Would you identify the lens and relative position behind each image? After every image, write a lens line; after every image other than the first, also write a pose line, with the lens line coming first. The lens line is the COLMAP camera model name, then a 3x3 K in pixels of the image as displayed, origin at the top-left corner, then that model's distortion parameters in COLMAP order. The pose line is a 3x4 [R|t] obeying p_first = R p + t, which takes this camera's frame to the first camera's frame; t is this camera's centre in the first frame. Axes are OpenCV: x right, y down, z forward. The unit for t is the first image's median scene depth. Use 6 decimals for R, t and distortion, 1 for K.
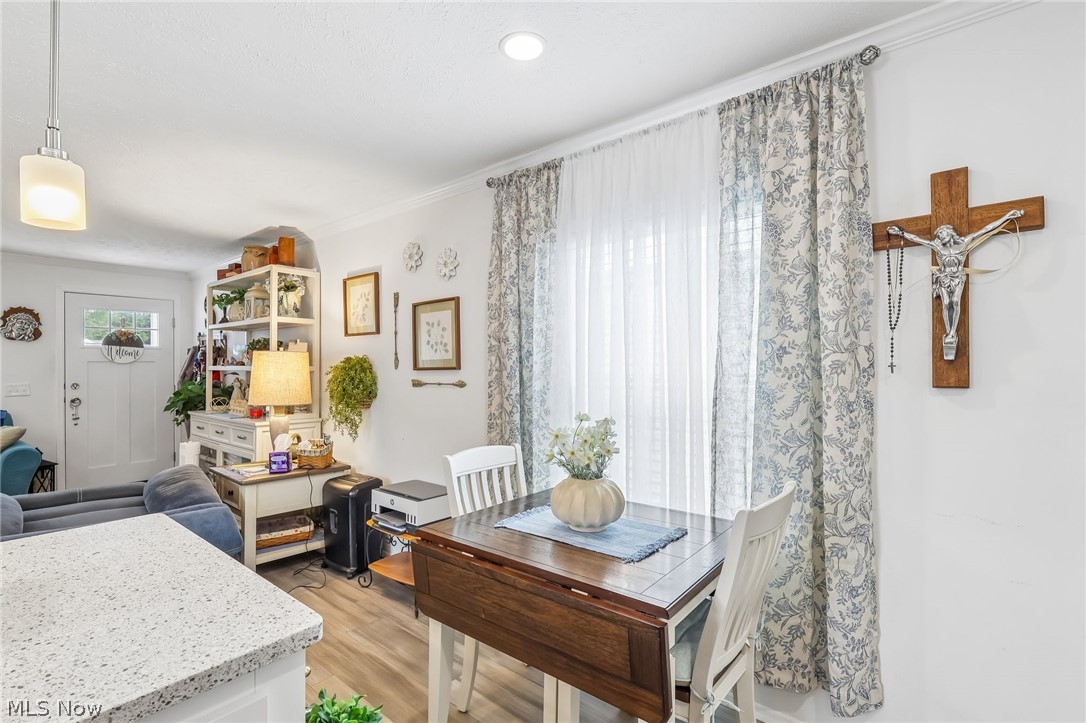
lens RADIAL K [[517.5, 0, 541.0], [0, 517.5, 386.1], [0, 0, 1]] dist [0.000631, 0.001408]
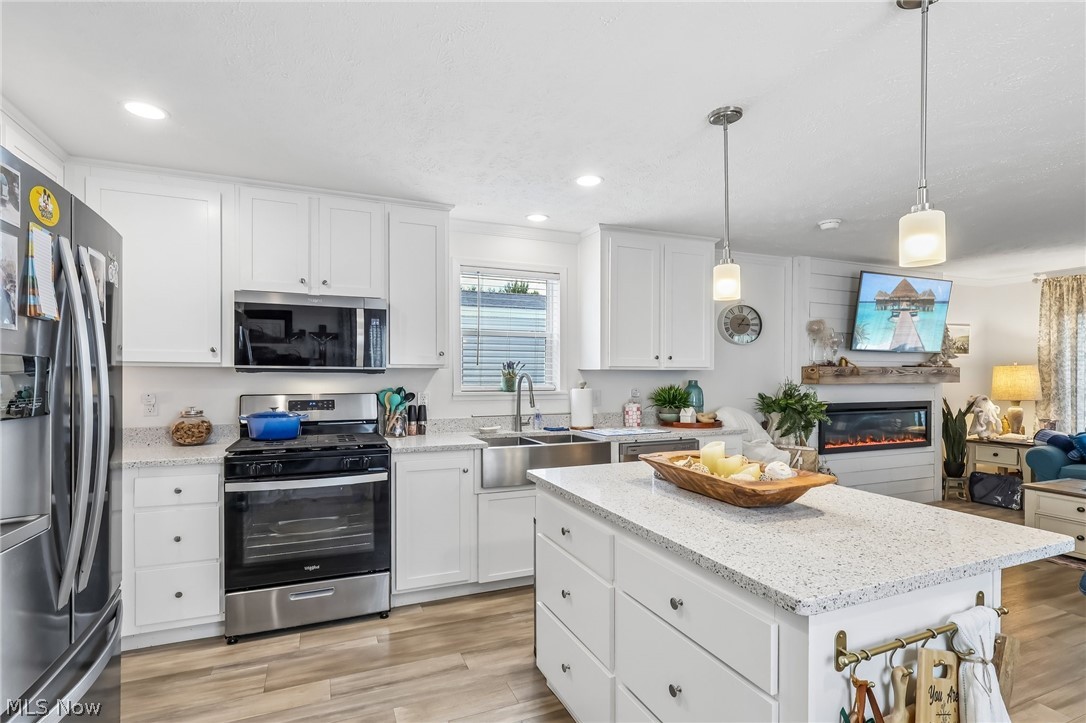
lens RADIAL K [[517.5, 0, 541.0], [0, 517.5, 386.1], [0, 0, 1]] dist [0.000631, 0.001408]
pose [[-0.454316, 0.027149, -0.890427, 0.339722], [-0.038683, 0.997992, 0.050166, -0.018943], [0.890000, 0.057235, -0.452353, 0.404457]]
